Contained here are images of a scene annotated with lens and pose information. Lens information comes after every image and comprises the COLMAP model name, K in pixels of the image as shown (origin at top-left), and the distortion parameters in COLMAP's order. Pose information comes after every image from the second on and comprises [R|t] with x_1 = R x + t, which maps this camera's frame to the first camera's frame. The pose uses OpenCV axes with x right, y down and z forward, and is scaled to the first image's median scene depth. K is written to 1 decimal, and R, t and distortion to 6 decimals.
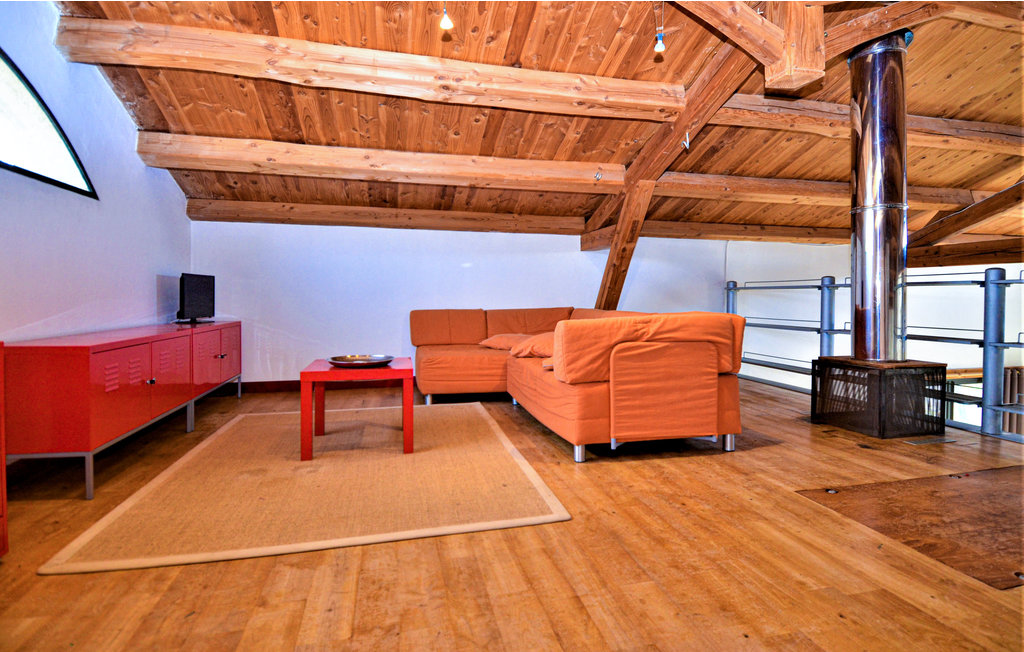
lens RADIAL K [[520.6, 0, 512.2], [0, 520.6, 310.6], [0, 0, 1]] dist [0.050840, -0.054016]
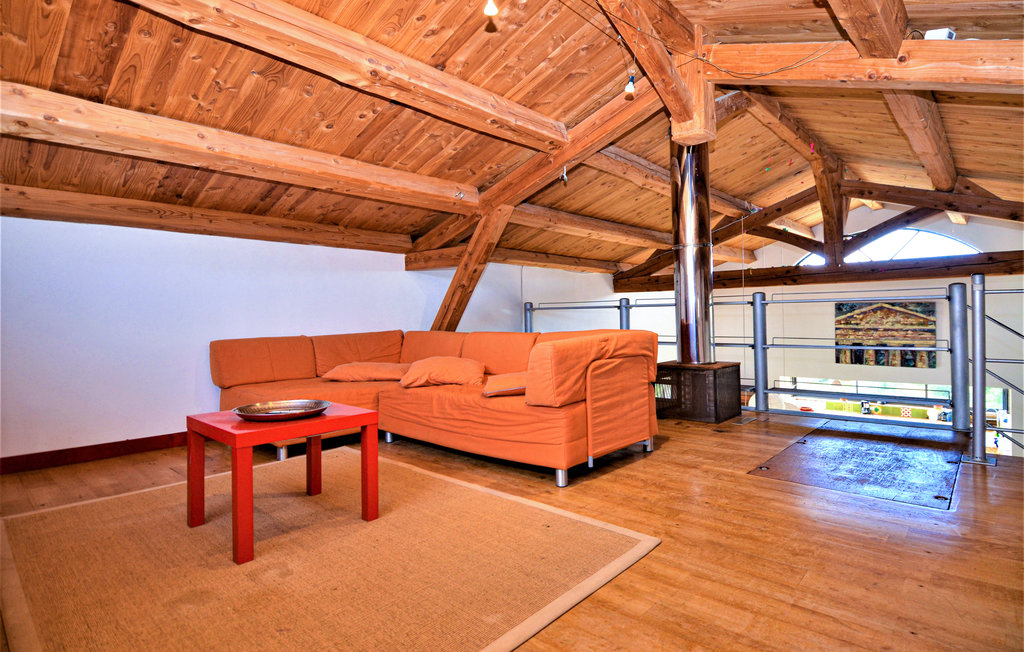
lens RADIAL K [[520.6, 0, 512.2], [0, 520.6, 310.6], [0, 0, 1]] dist [0.050840, -0.054016]
pose [[0.836431, -0.010445, 0.547972, -0.409531], [0.033497, 0.998924, -0.032088, -0.008835], [-0.547047, 0.045195, 0.835881, 0.187508]]
